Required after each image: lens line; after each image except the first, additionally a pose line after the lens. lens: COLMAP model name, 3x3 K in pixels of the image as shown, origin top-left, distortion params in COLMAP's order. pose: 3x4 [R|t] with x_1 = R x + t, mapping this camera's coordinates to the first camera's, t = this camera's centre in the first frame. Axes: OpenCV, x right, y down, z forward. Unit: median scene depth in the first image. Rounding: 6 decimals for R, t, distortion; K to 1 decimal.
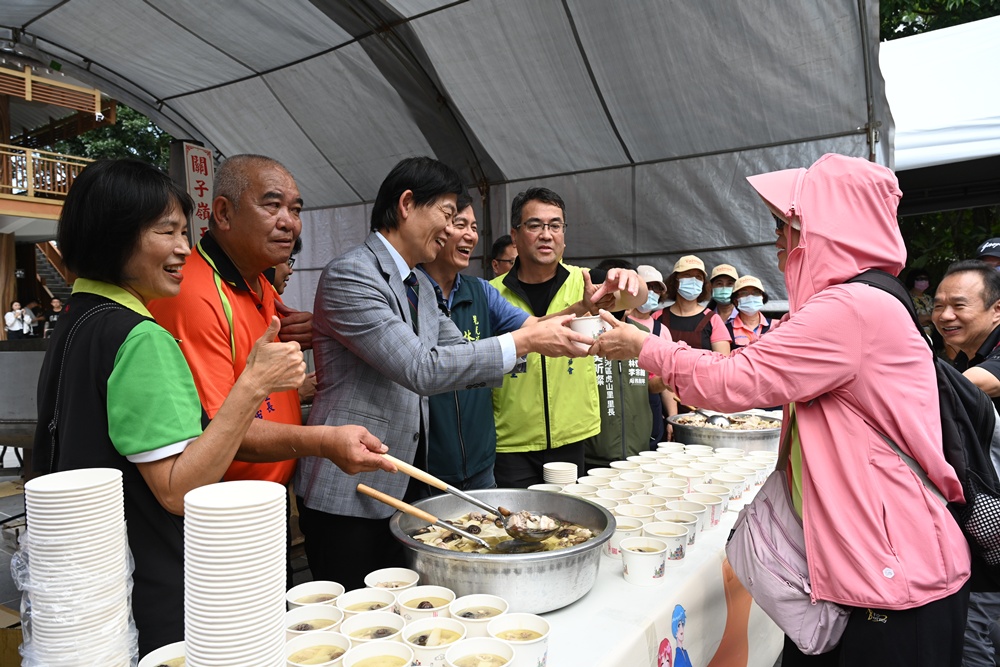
lens RADIAL K [[684.6, 0, 500.2], [0, 684.6, 334.2], [0, 0, 1]] dist [0.008306, -0.001517]
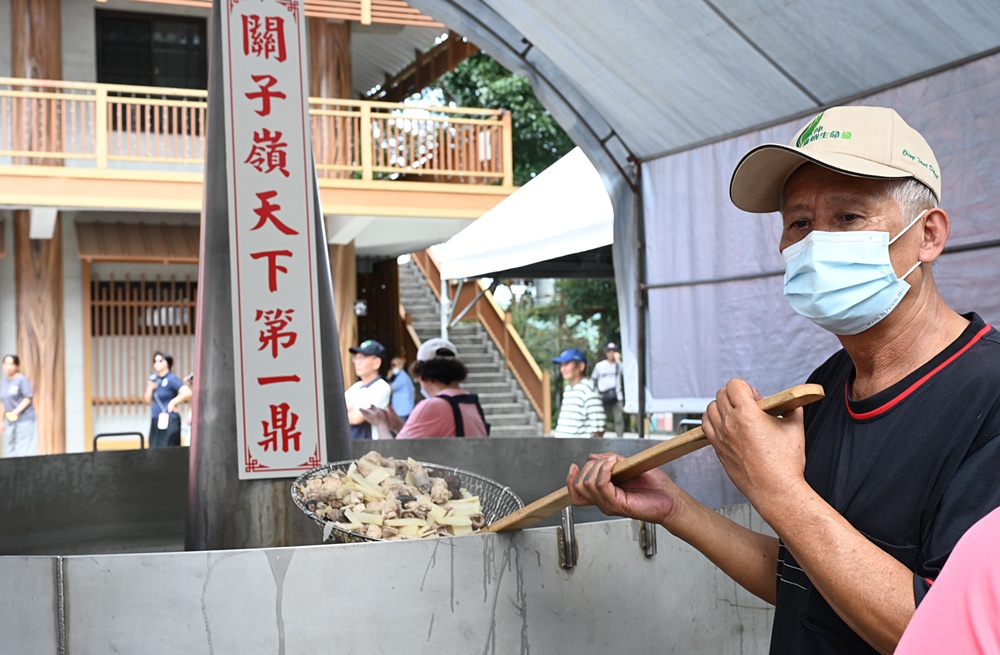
lens RADIAL K [[1278.1, 0, 498.9], [0, 1278.1, 328.1], [0, 0, 1]] dist [0.032360, 0.000000]
pose [[0.839564, -0.025541, -0.542661, 0.069114], [-0.004337, 0.998547, -0.053708, -0.035772], [0.543244, 0.047445, 0.838233, 0.424871]]
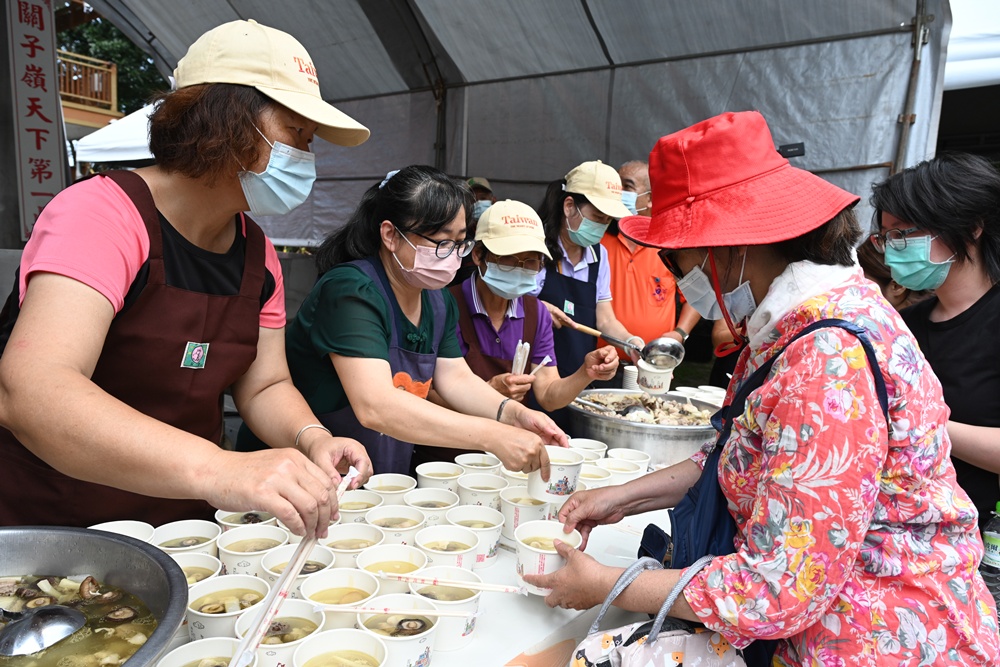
lens RADIAL K [[684.6, 0, 501.0], [0, 684.6, 336.3], [0, 0, 1]] dist [0.008306, -0.001517]
pose [[0.996459, 0.078794, -0.029339, 0.129351], [-0.075984, 0.993307, 0.086987, 0.004675], [0.035997, -0.084449, 0.995777, 0.201301]]
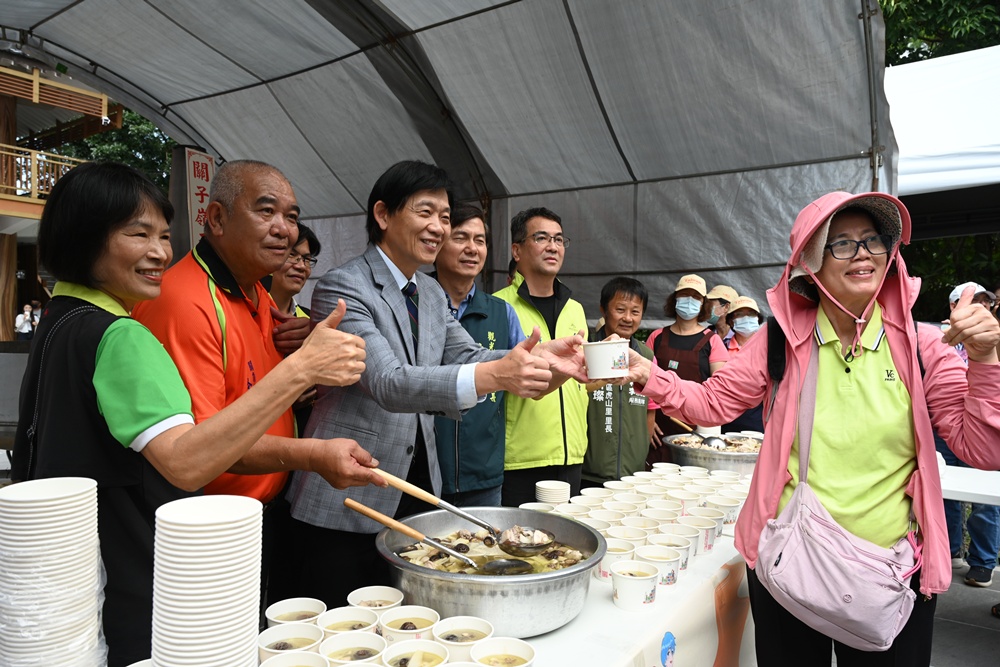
lens RADIAL K [[684.6, 0, 499.6], [0, 684.6, 338.0], [0, 0, 1]] dist [0.008306, -0.001517]
pose [[0.999625, 0.027369, -0.000227, 0.002477], [-0.027369, 0.999516, -0.014805, -0.000683], [-0.000178, 0.014806, 0.999890, 0.005836]]
